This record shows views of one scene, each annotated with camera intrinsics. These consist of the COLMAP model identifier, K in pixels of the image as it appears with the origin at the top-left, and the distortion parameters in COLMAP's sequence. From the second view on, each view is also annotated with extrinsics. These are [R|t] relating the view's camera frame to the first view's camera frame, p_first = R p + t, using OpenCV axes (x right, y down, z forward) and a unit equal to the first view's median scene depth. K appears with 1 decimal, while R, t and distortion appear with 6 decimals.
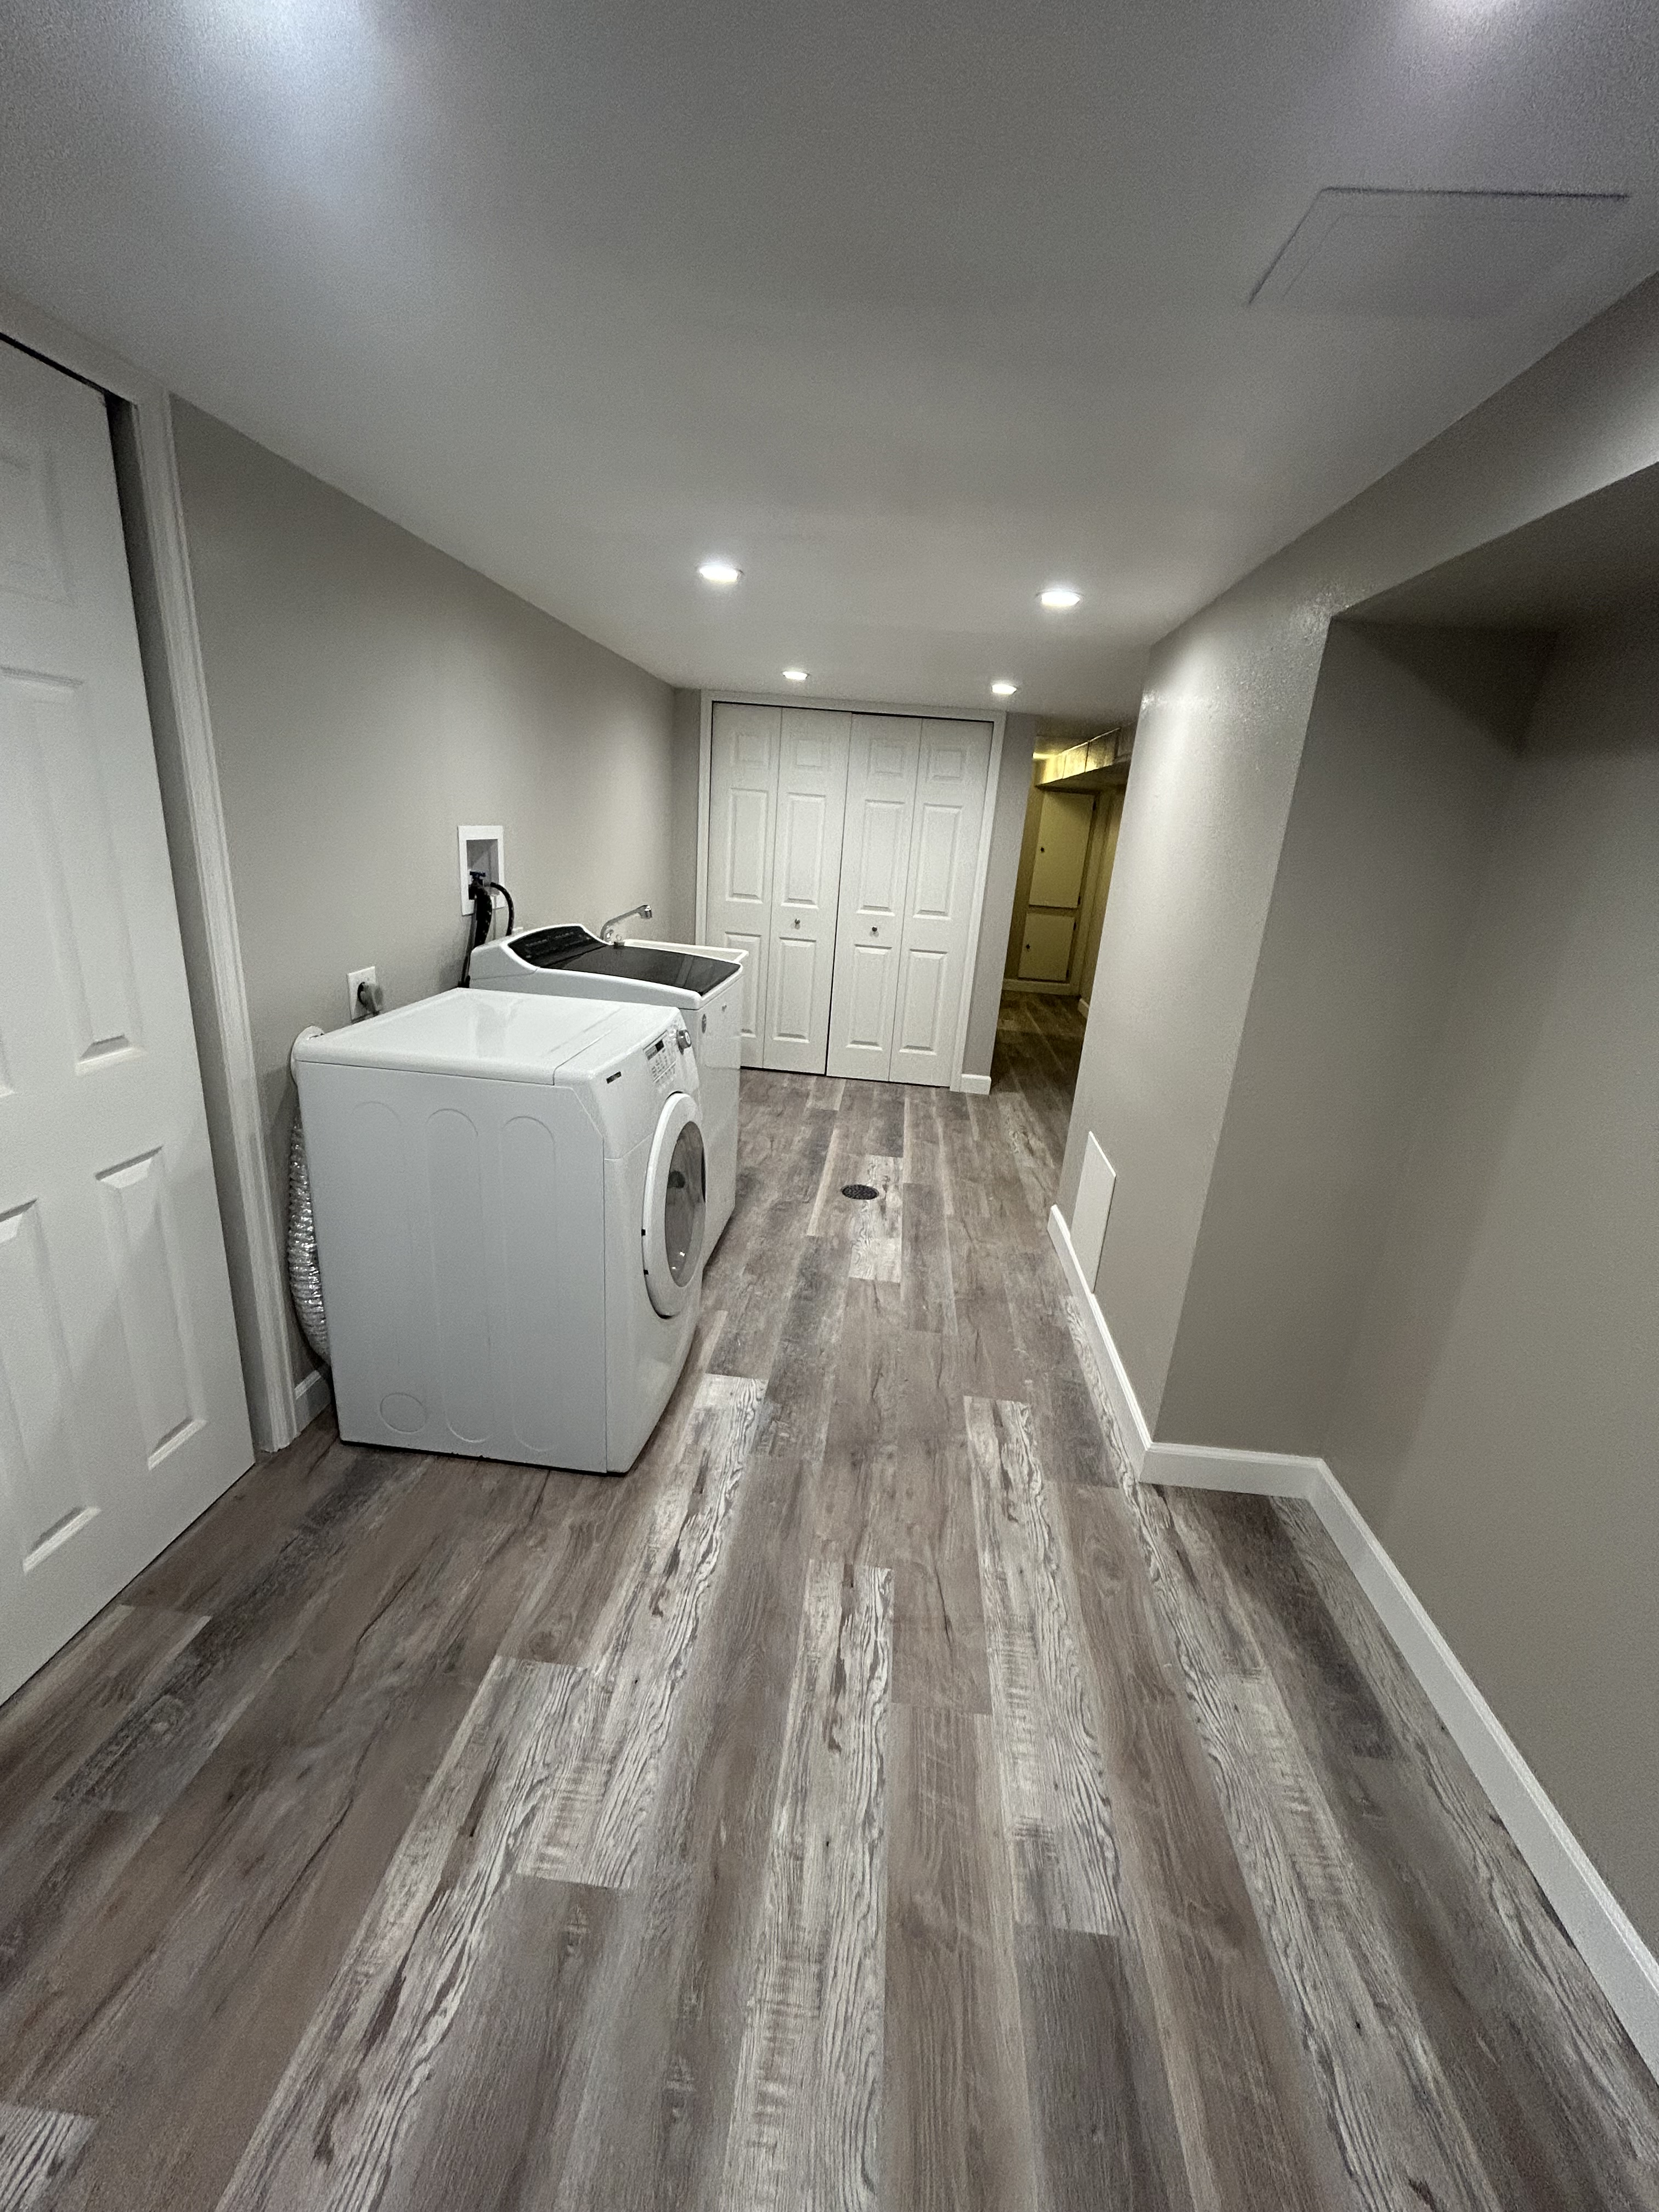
lens RADIAL K [[888.2, 0, 833.1], [0, 888.2, 1105.6], [0, 0, 1]] dist [-0.000214, -0.000029]
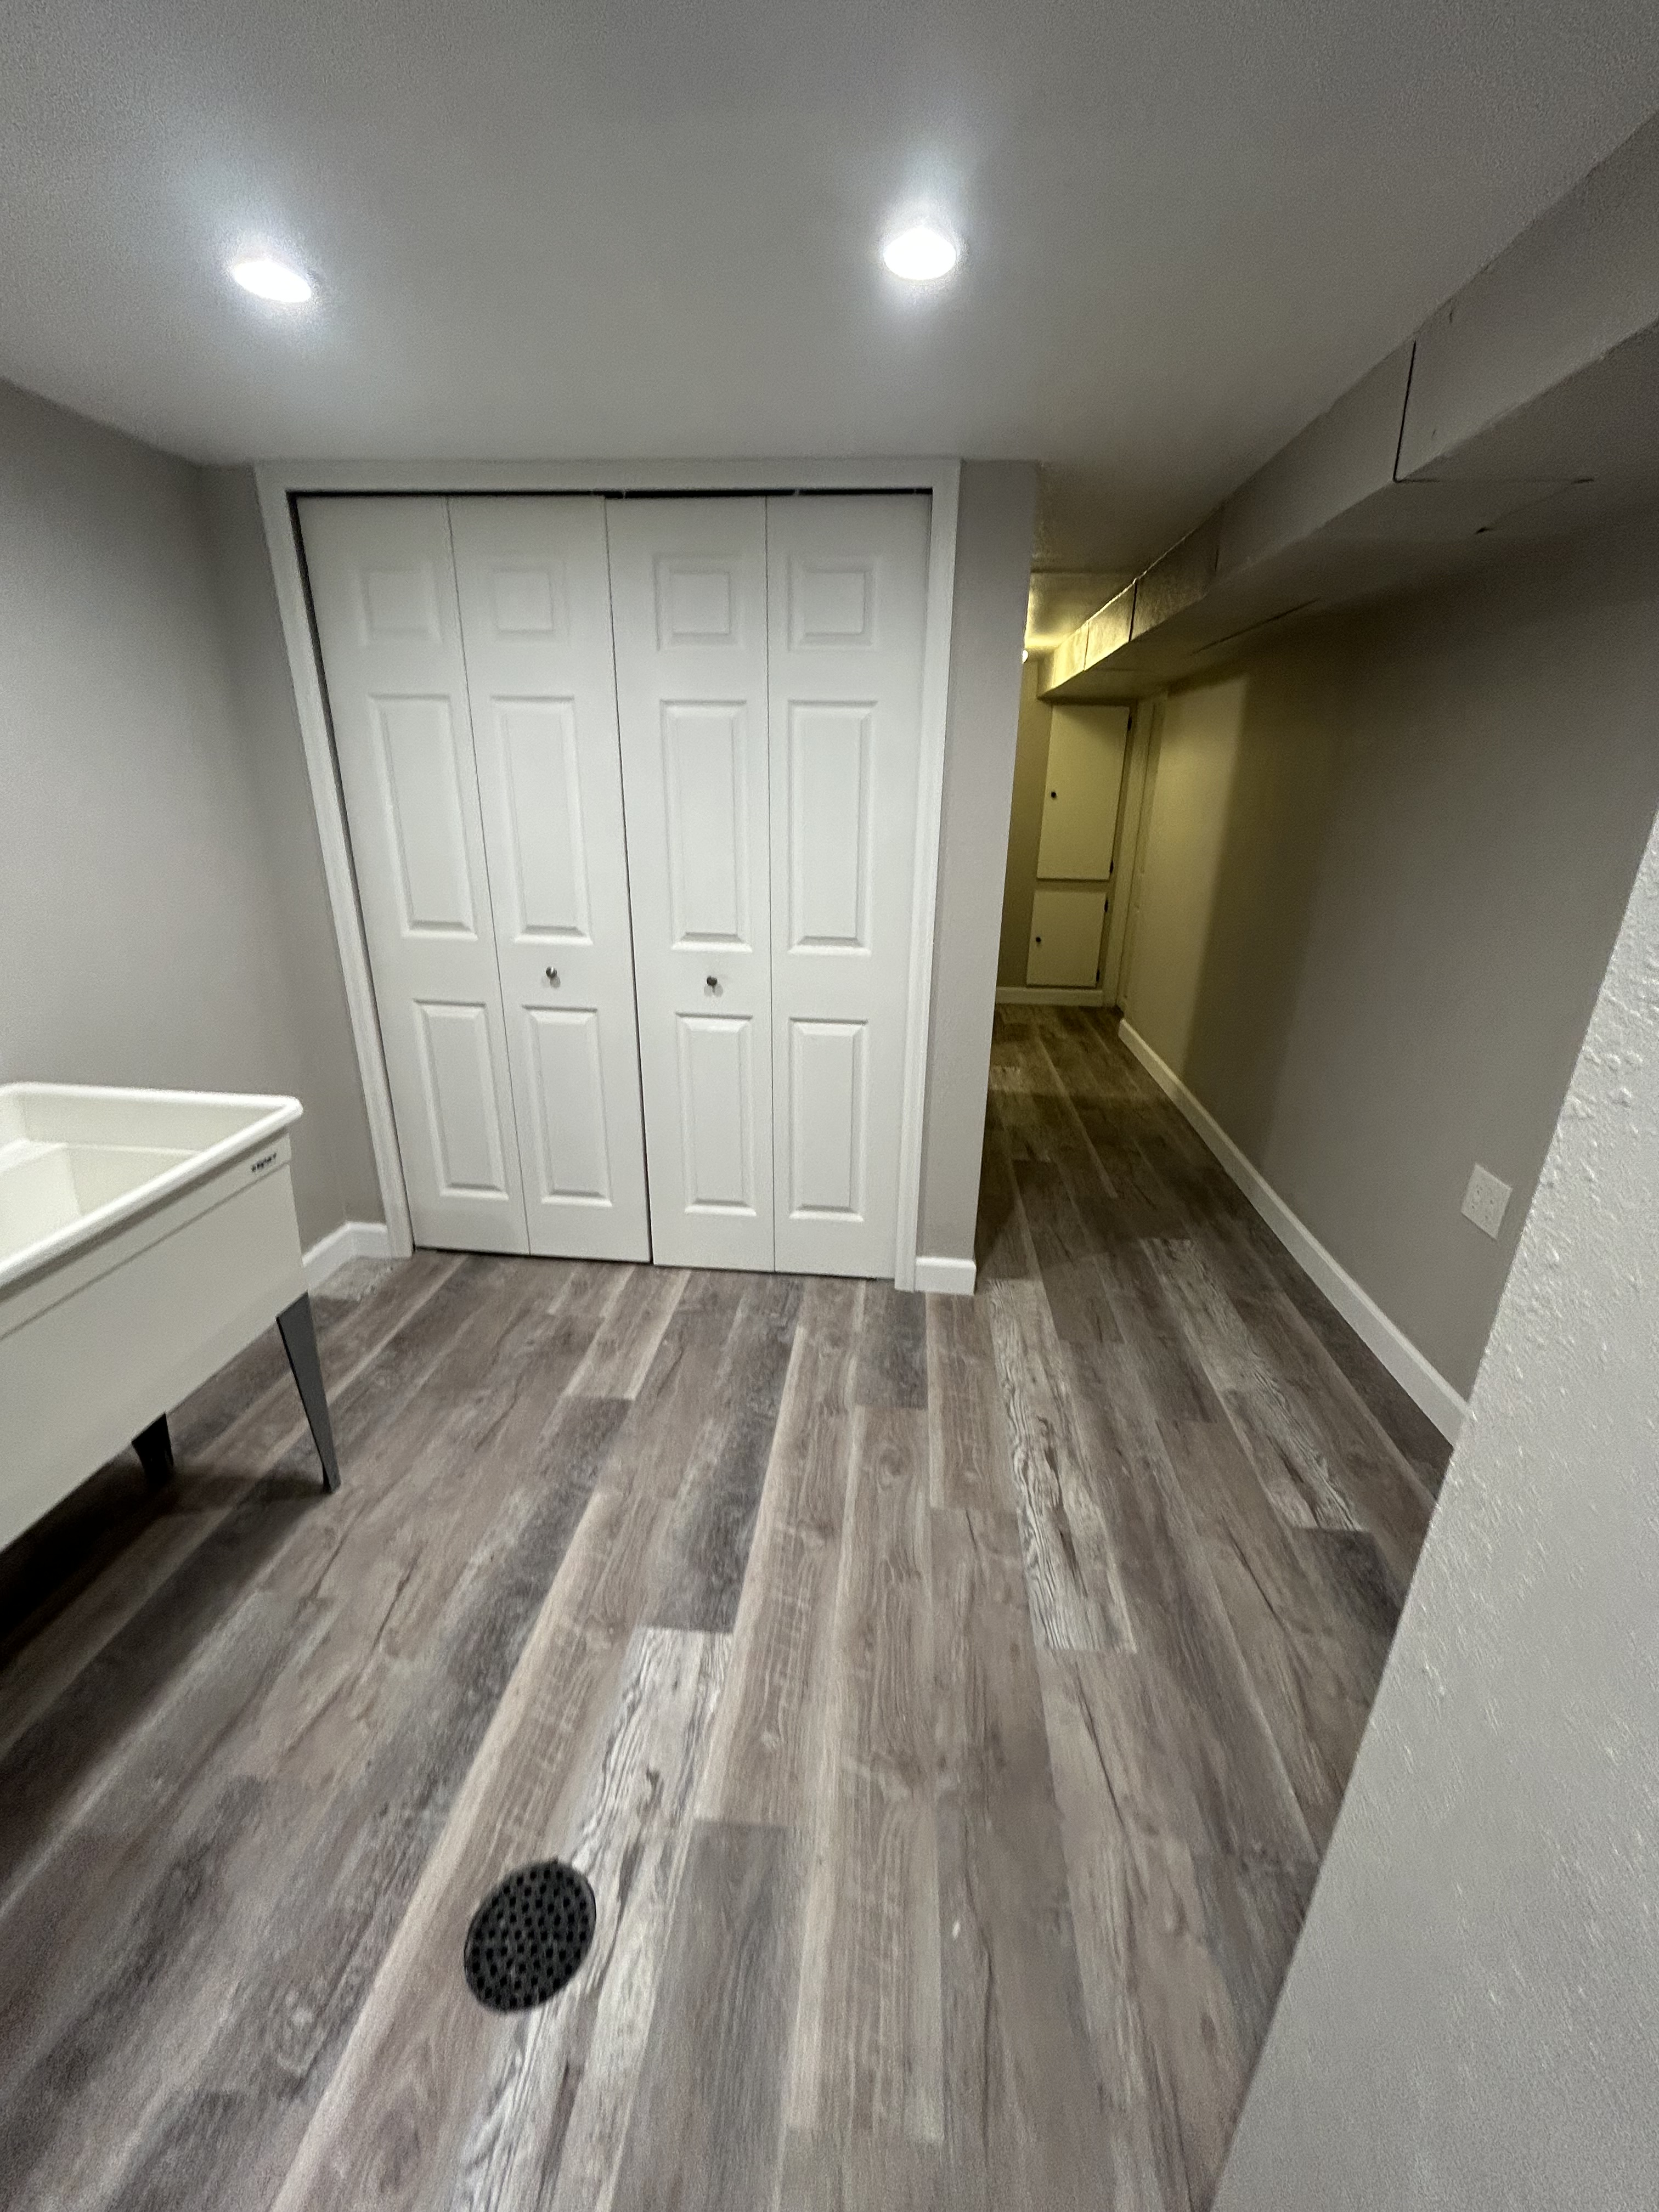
lens RADIAL K [[888.2, 0, 824.3], [0, 888.2, 1105.5], [0, 0, 1]] dist [-0.000214, -0.000029]
pose [[0.998201, -0.052522, -0.028924, 0.118120], [0.053625, 0.997807, 0.038805, -0.149534], [0.026823, -0.040286, 0.998828, 0.532050]]
